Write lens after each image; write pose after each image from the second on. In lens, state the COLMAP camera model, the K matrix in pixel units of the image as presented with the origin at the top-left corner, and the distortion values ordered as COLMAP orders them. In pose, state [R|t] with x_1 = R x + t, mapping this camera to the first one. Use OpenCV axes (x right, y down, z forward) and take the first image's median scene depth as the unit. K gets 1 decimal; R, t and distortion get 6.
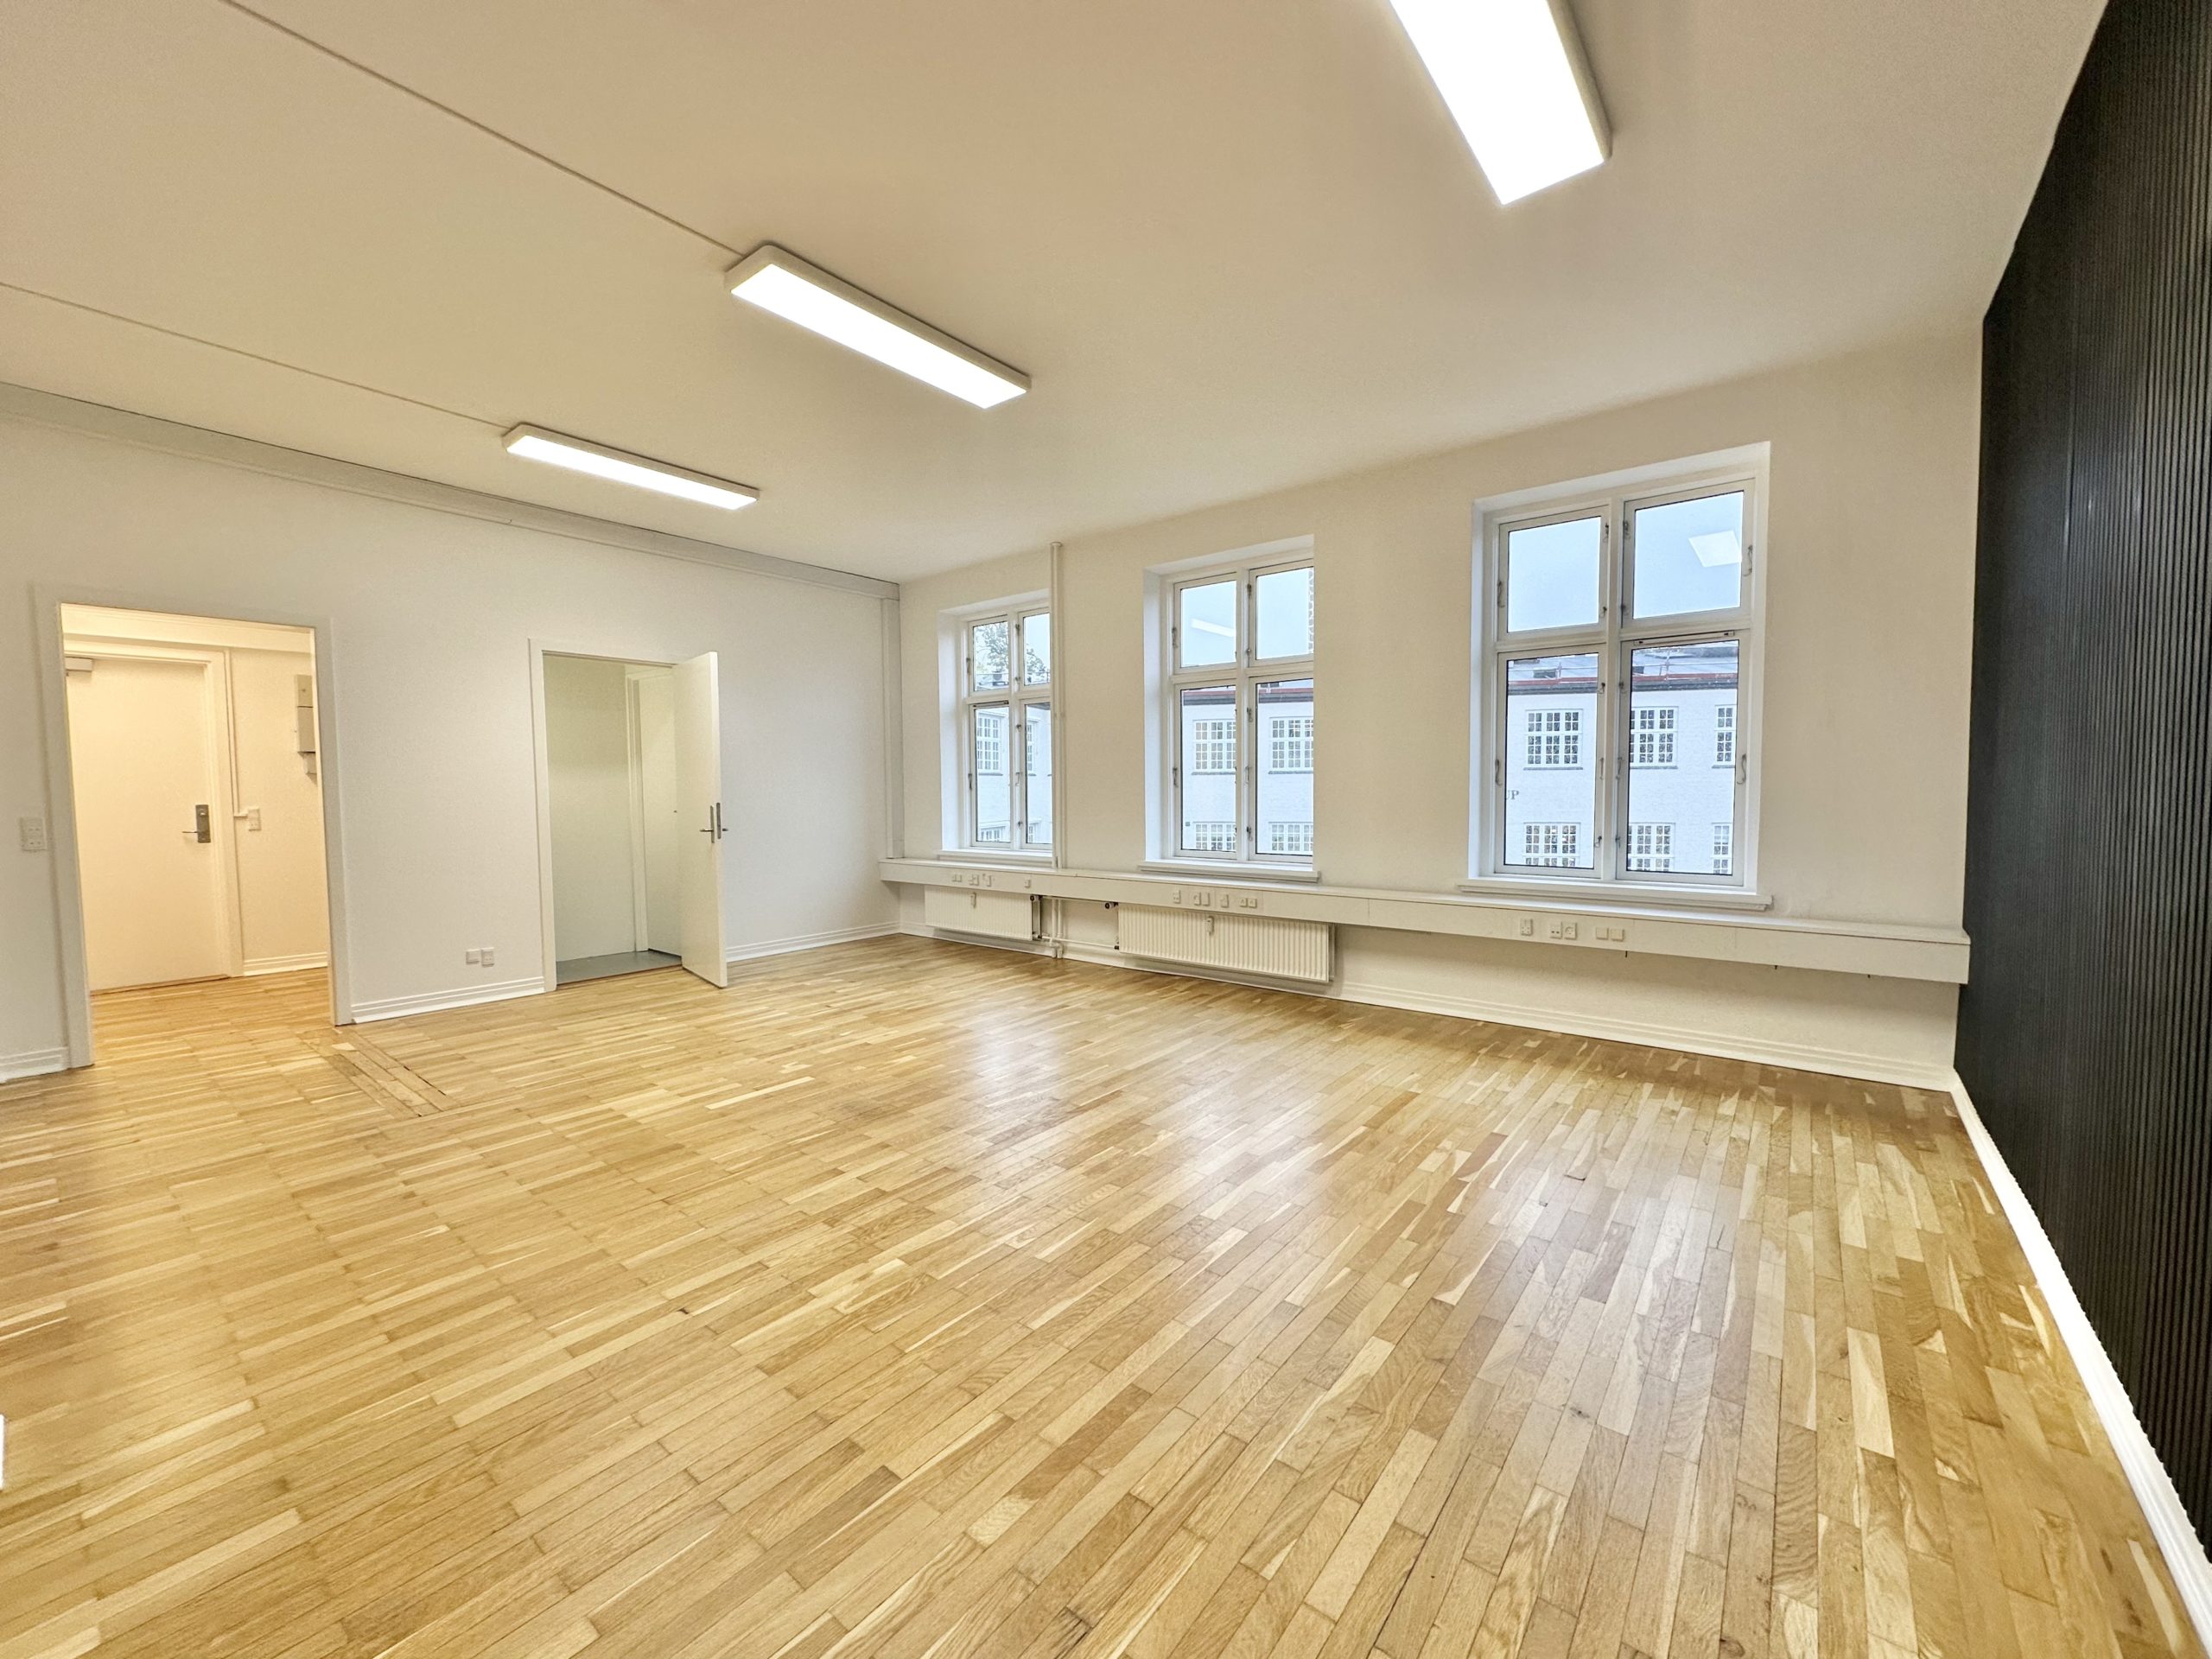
lens RADIAL K [[868.8, 0, 1112.4], [0, 868.8, 834.8], [0, 0, 1]] dist [-0.001008, -0.000119]
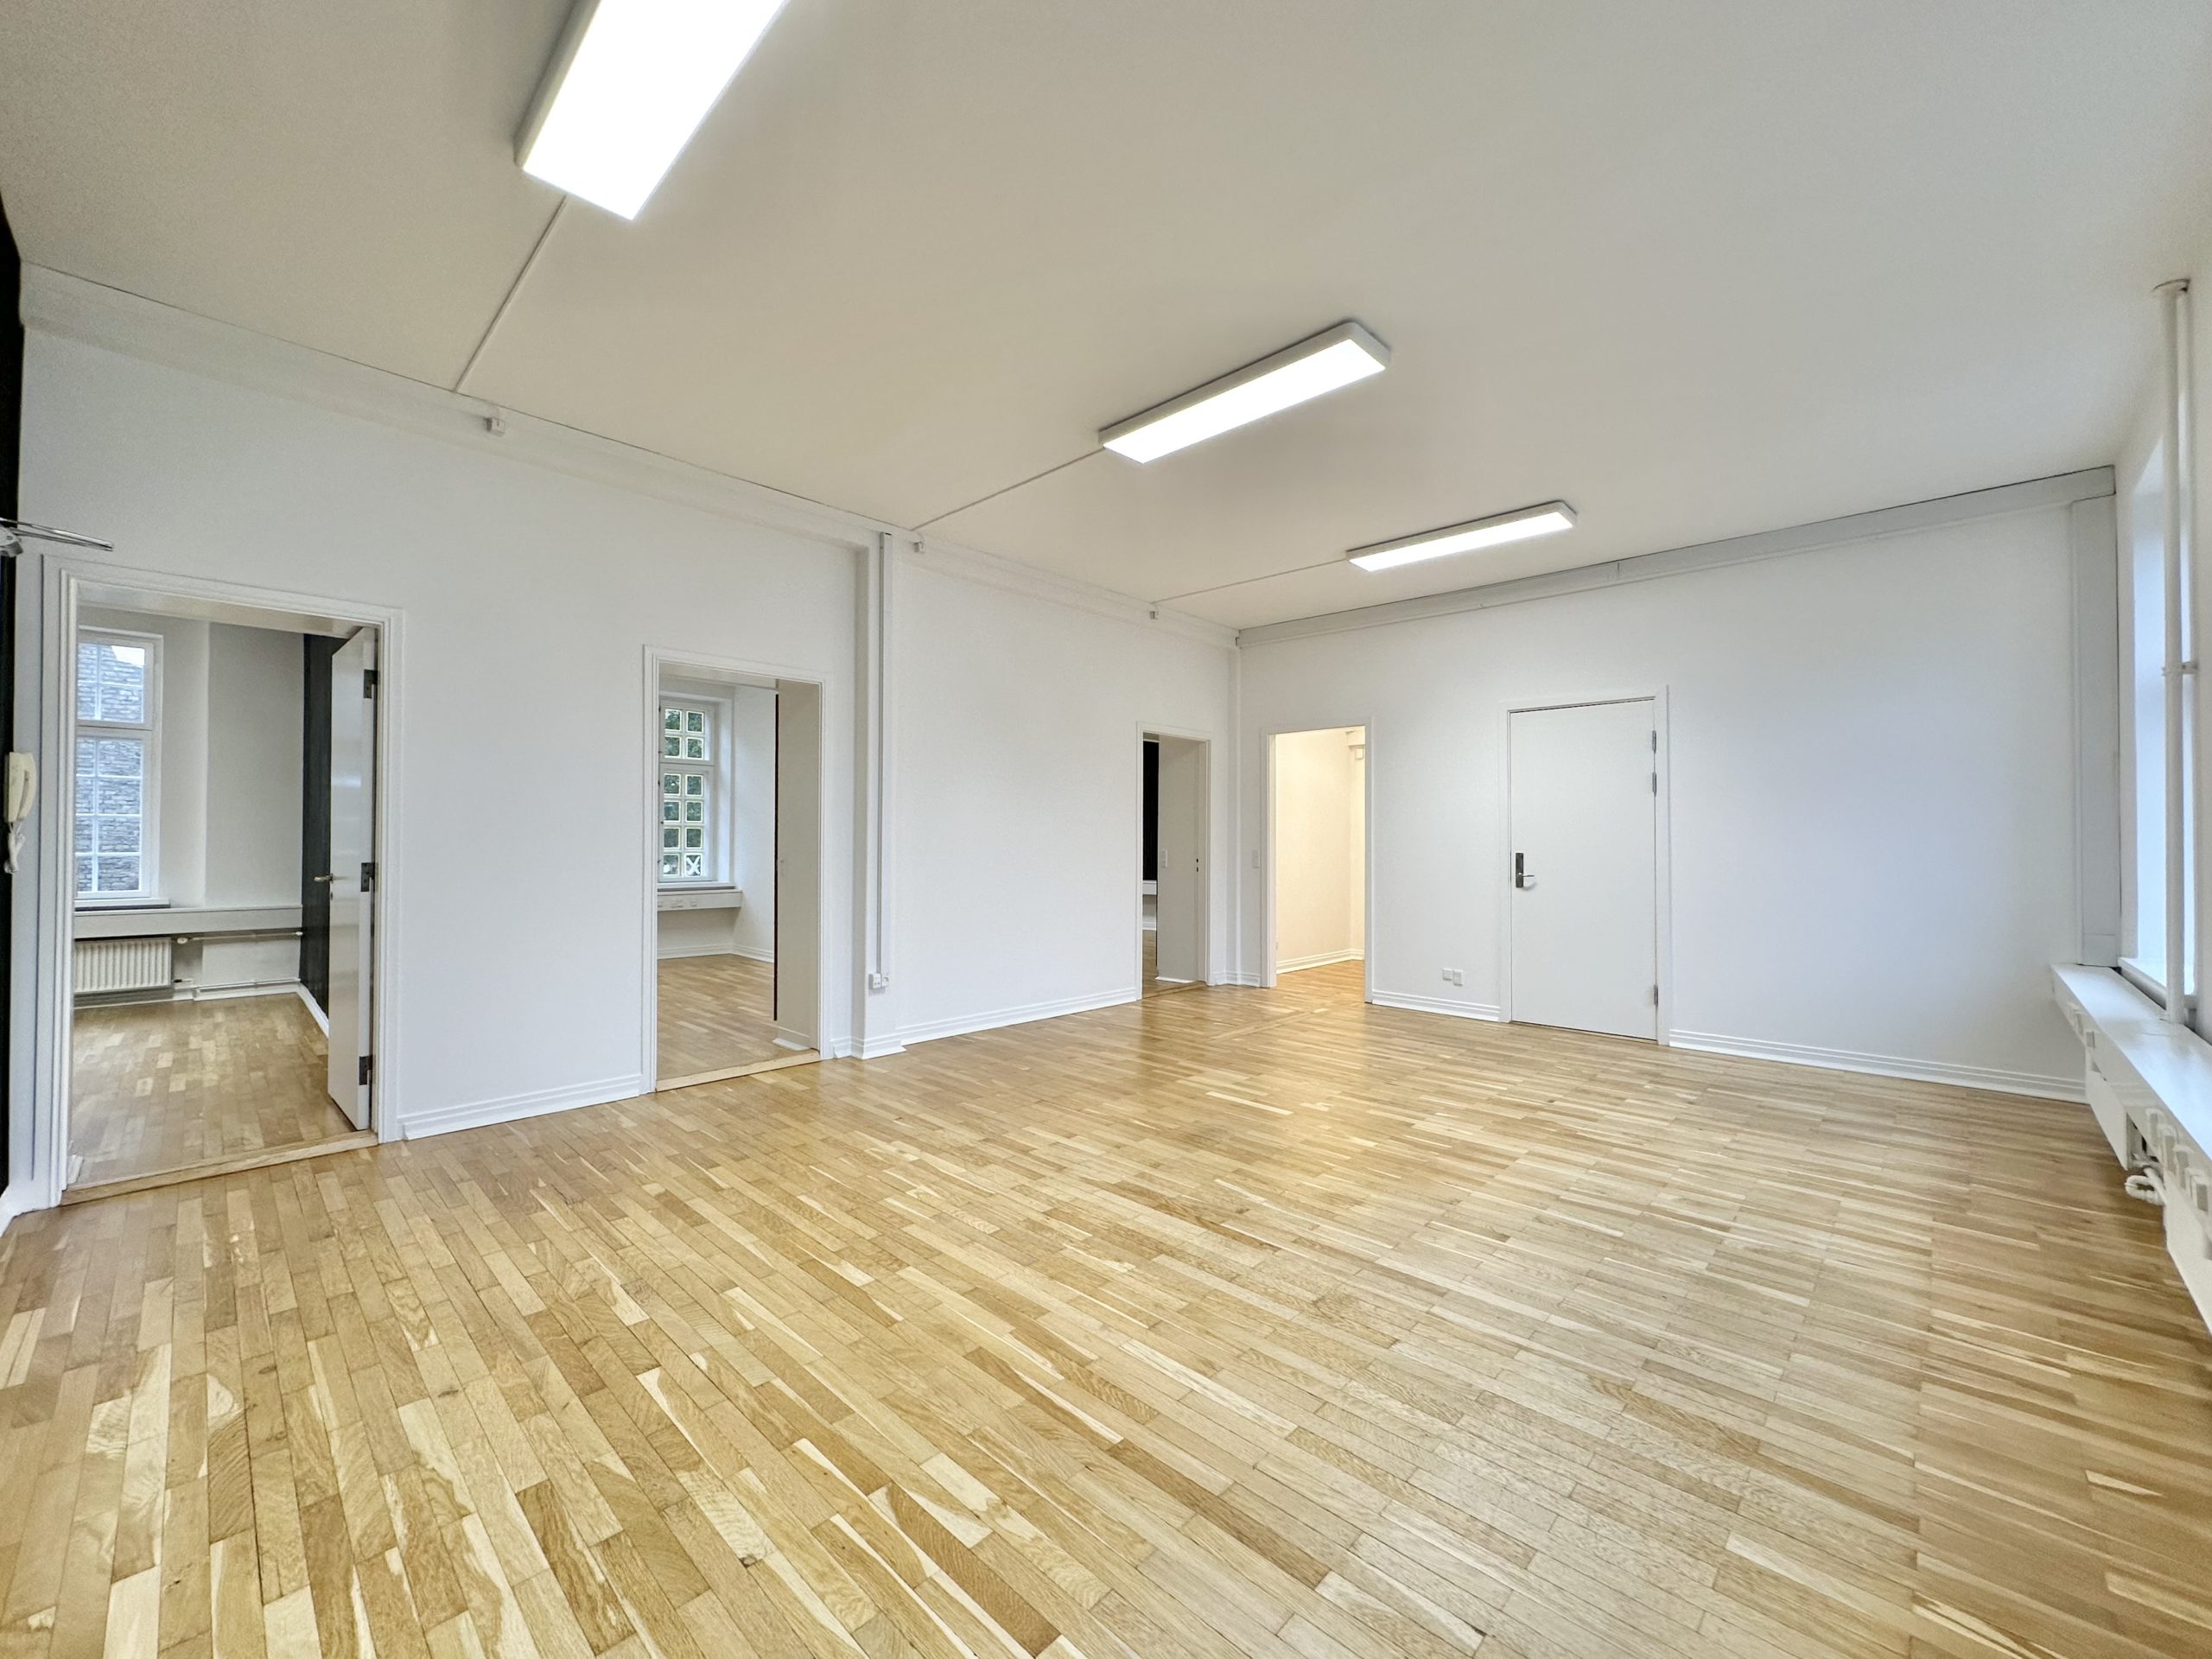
lens RADIAL K [[887.6, 0, 1106.0], [0, 887.6, 829.5], [0, 0, 1]] dist [0.000217, 0.000280]
pose [[-0.095079, -0.006545, -0.995448, 0.958564], [-0.057964, 0.998318, -0.001028, -0.056208], [0.993781, 0.057602, -0.095299, 1.146763]]
